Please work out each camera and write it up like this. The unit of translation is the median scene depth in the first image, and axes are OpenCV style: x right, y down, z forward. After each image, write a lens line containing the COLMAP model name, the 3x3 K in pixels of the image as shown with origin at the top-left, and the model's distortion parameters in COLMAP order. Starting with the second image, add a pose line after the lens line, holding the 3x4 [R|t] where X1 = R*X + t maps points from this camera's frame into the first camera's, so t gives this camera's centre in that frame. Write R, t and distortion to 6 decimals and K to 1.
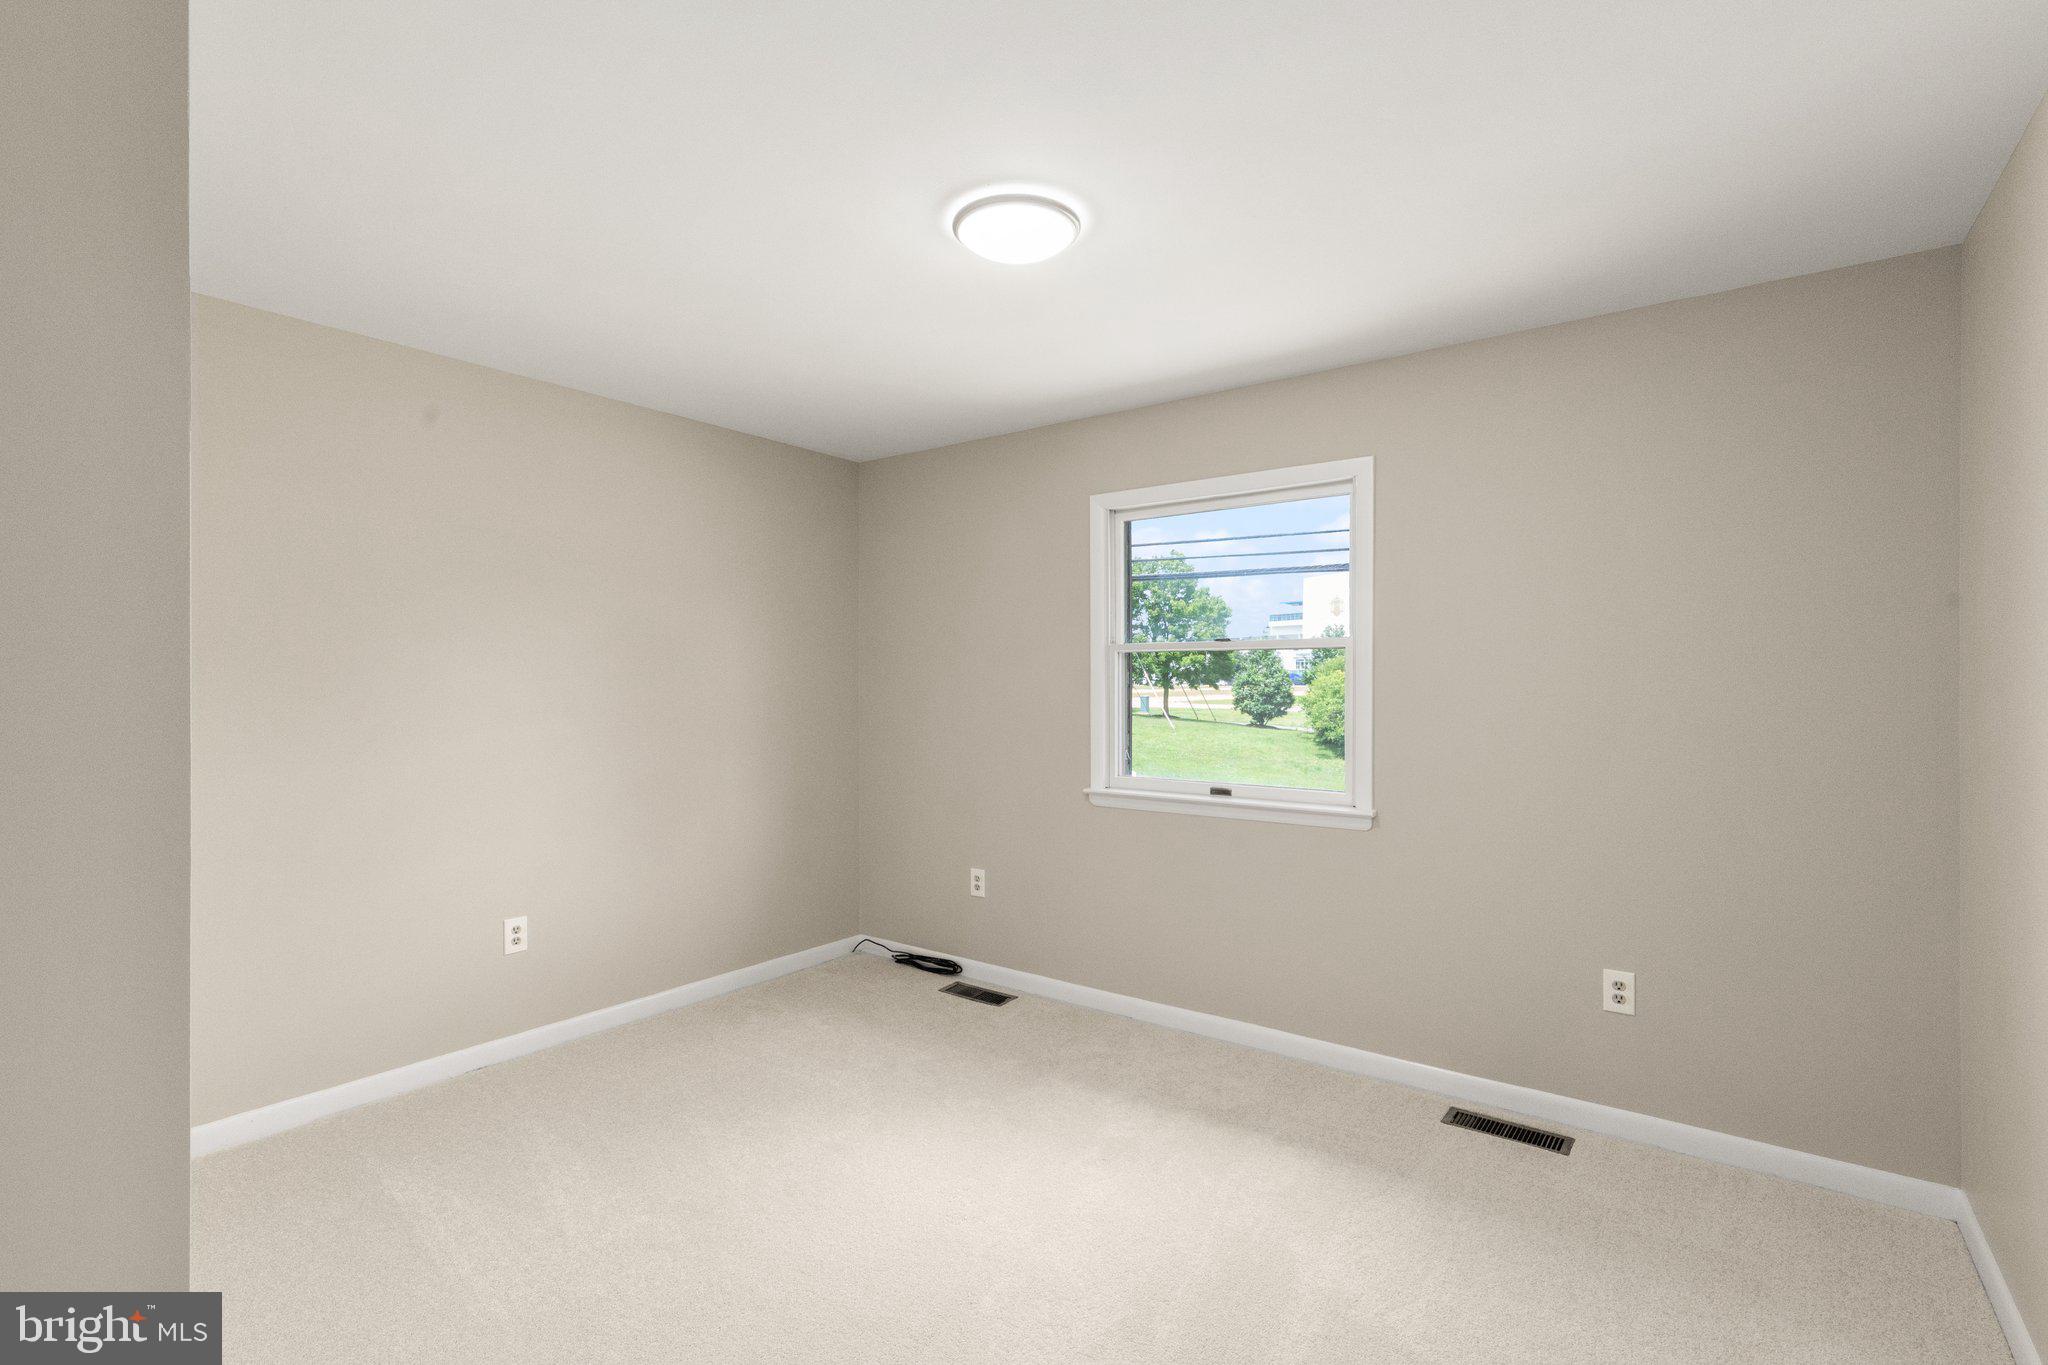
lens RADIAL K [[934.8, 0, 1016.5], [0, 934.8, 689.6], [0, 0, 1]] dist [-0.000067, 0.000539]
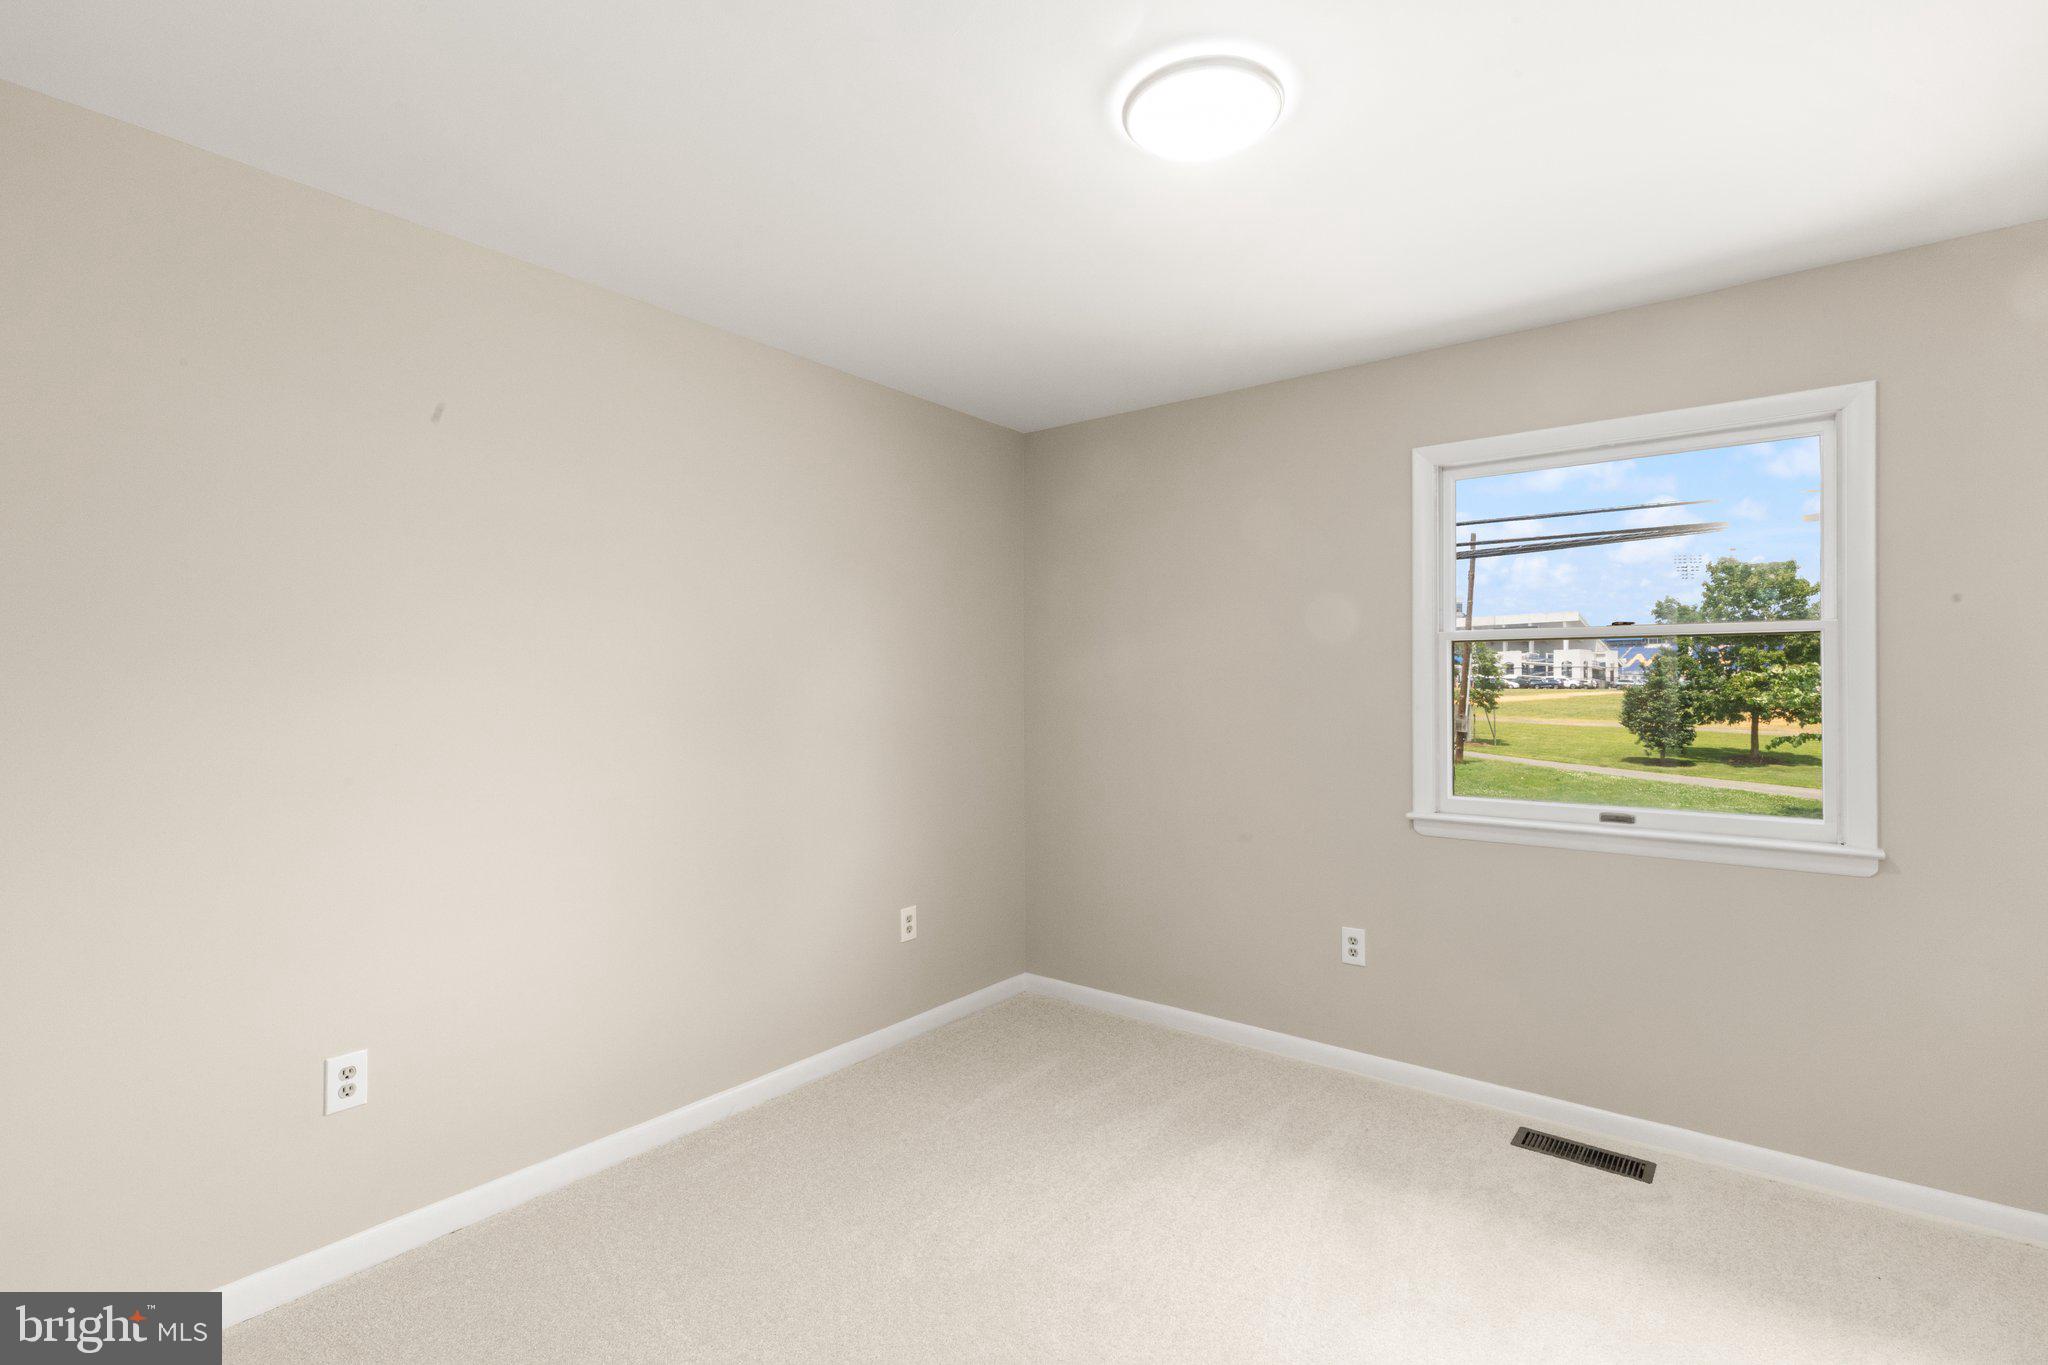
lens RADIAL K [[934.8, 0, 1014.6], [0, 934.8, 647.4], [0, 0, 1]] dist [-0.000067, 0.000539]
pose [[0.999775, -0.003669, -0.020874, -0.245022], [0.002741, 0.999015, -0.044293, -0.001150], [0.021016, 0.044226, 0.998800, 0.188780]]
